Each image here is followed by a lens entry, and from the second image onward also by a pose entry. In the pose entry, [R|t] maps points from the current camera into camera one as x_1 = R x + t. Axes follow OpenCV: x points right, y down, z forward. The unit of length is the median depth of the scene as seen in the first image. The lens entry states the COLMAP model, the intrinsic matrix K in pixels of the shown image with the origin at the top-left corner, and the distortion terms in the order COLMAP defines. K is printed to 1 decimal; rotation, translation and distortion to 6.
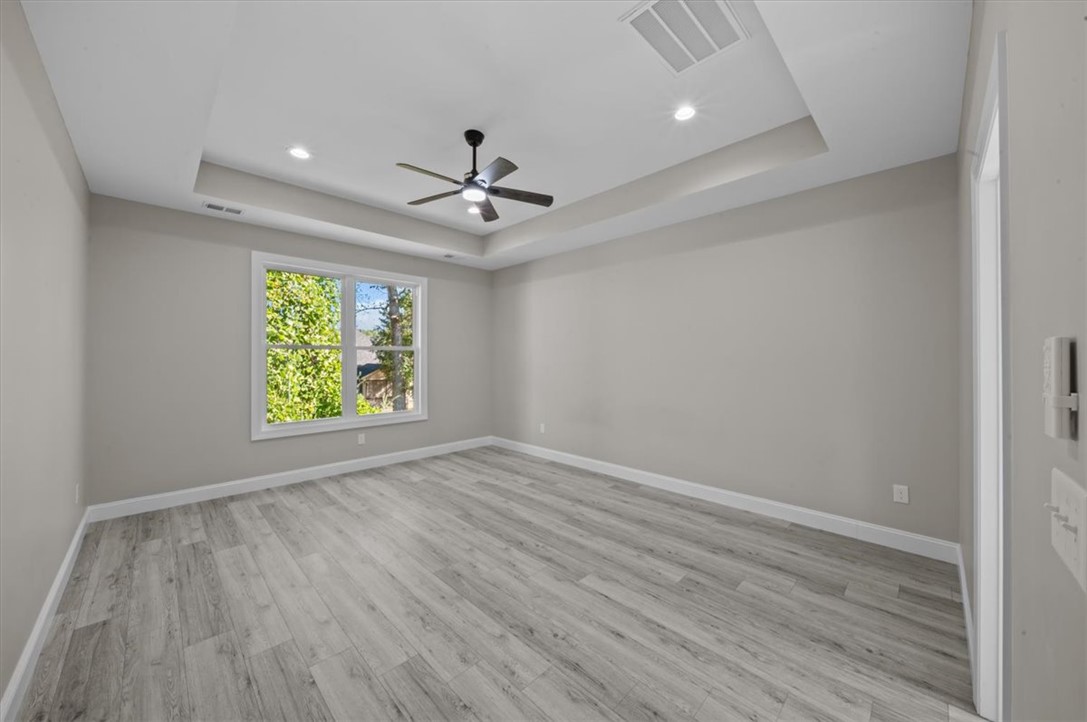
lens RADIAL K [[381.9, 0, 545.4], [0, 381.9, 358.9], [0, 0, 1]] dist [-0.005756, -0.000038]
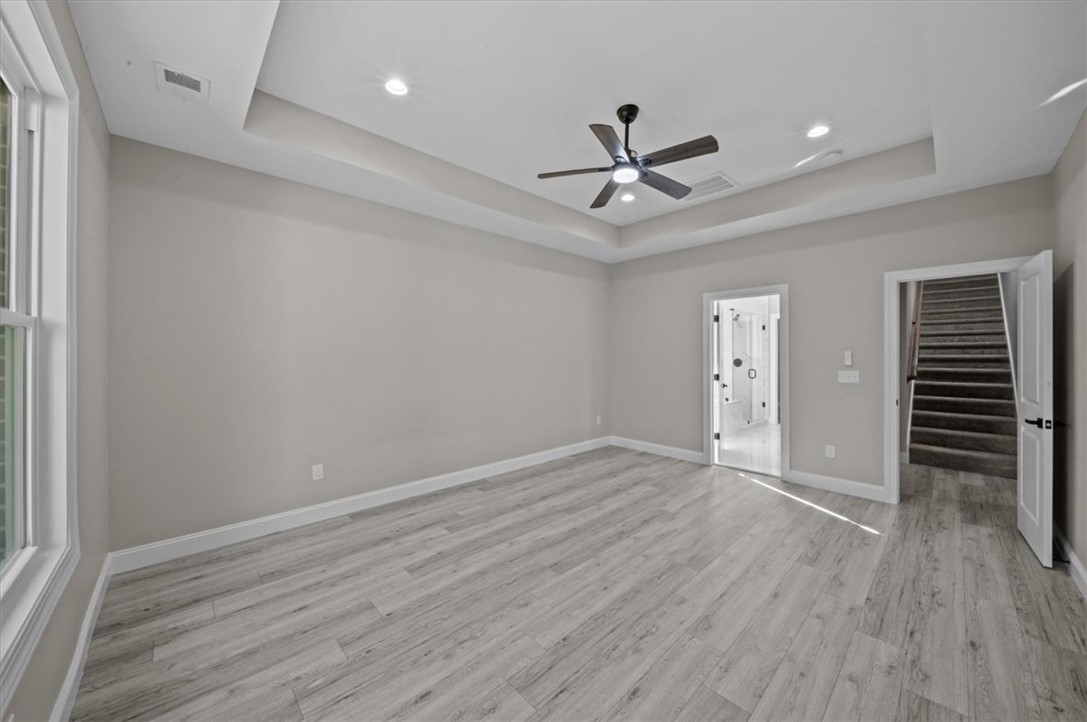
lens RADIAL K [[386.2, 0, 539.4], [0, 386.2, 351.0], [0, 0, 1]] dist [0.000287, -0.000429]
pose [[0.051797, 0.004523, 0.998647, -1.031159], [0.002195, 0.999987, -0.004643, -0.012711], [-0.998655, 0.002432, 0.051786, 1.054482]]
